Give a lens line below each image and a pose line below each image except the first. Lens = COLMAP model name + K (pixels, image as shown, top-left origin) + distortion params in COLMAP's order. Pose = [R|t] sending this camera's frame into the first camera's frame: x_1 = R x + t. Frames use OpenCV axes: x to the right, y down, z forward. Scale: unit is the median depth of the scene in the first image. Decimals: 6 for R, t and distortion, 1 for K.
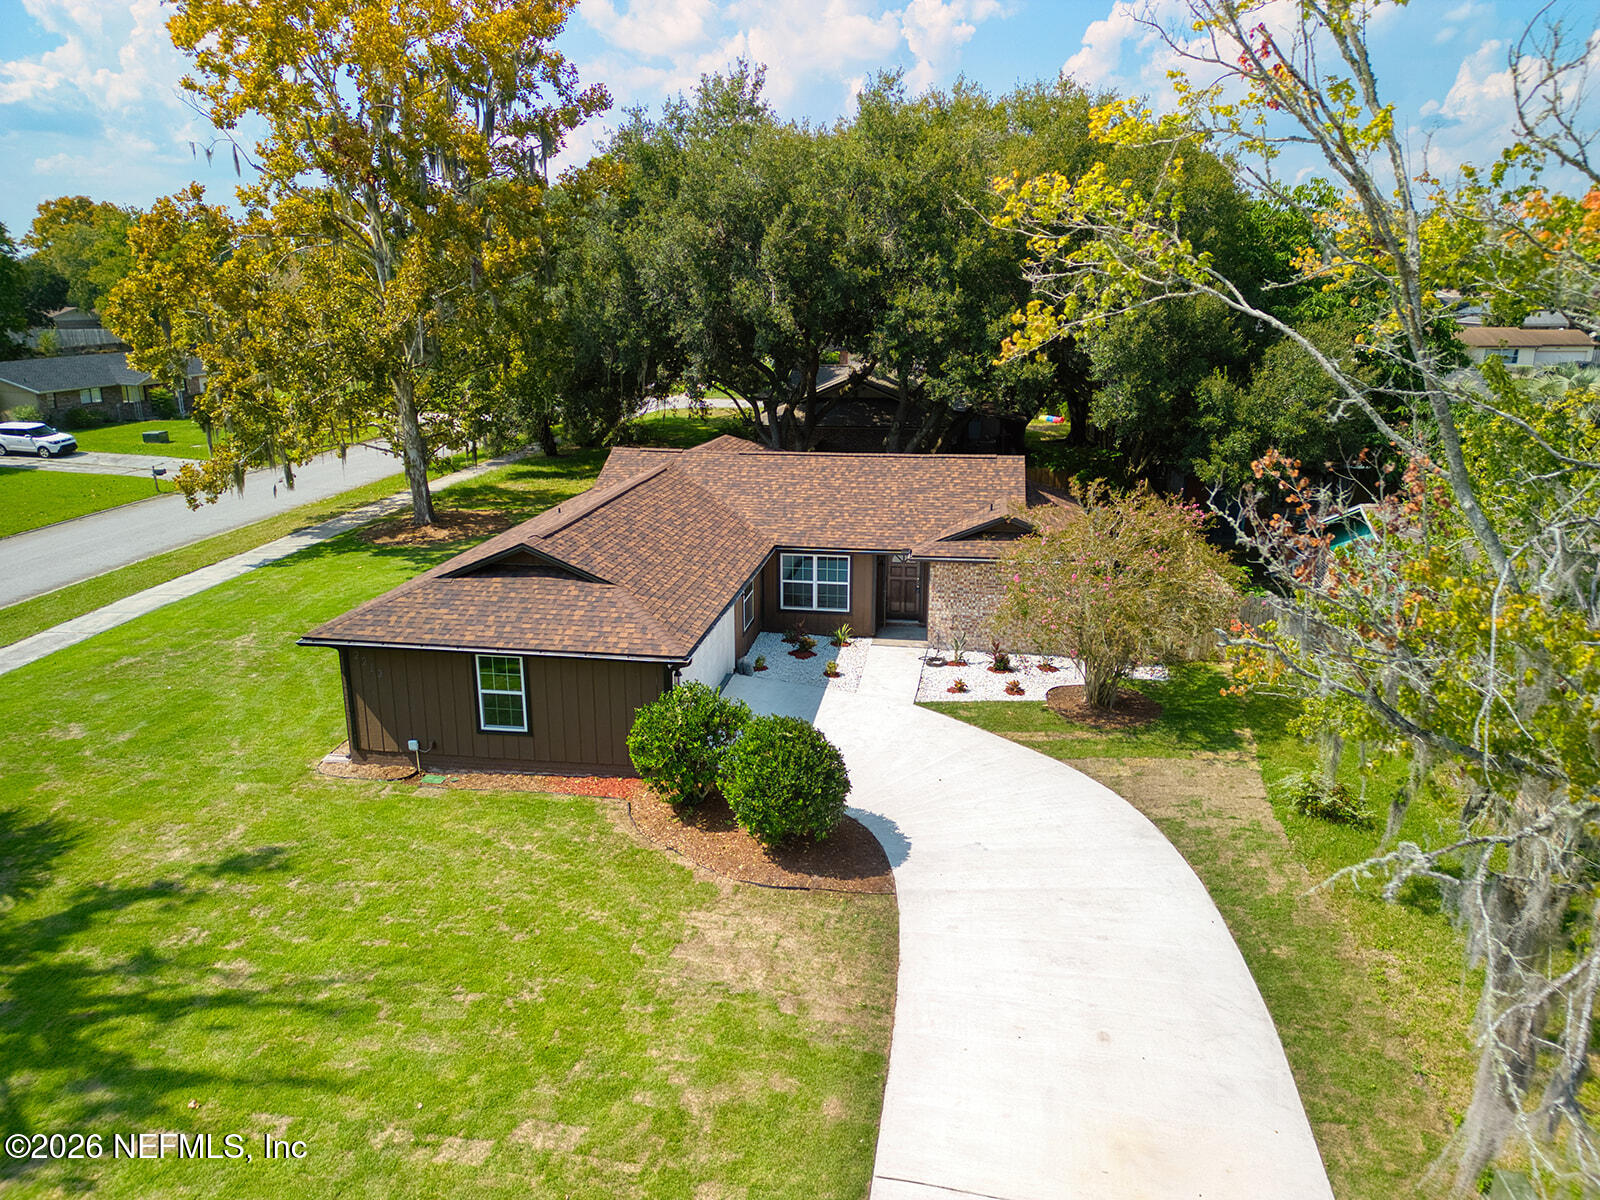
lens RADIAL K [[1124.8, 0, 792.5], [0, 1124.8, 603.6], [0, 0, 1]] dist [0.025780, -0.018475]
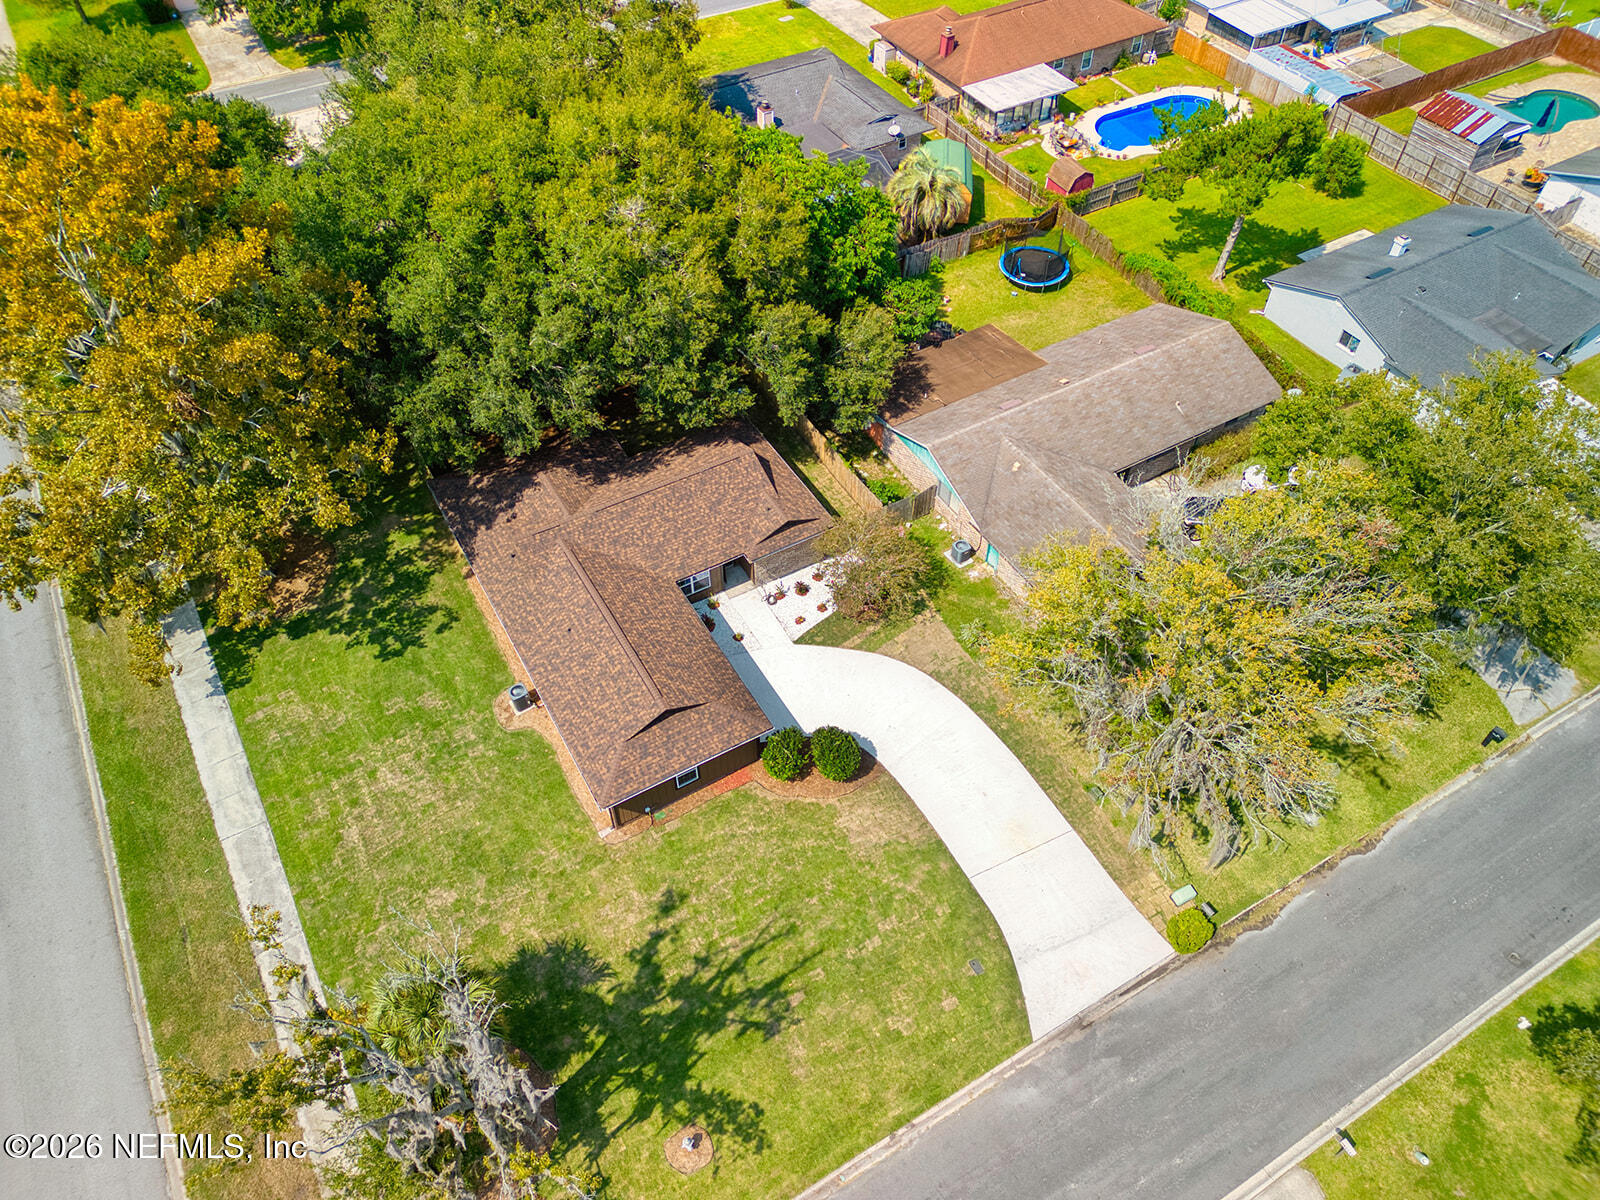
lens RADIAL K [[1124.8, 0, 808.8], [0, 1124.8, 592.8], [0, 0, 1]] dist [0.025780, -0.018475]
pose [[0.772944, -0.475955, 0.419553, -1.011286], [0.170573, 0.792798, 0.585130, -1.738536], [-0.611116, -0.380708, 0.693973, -0.596461]]
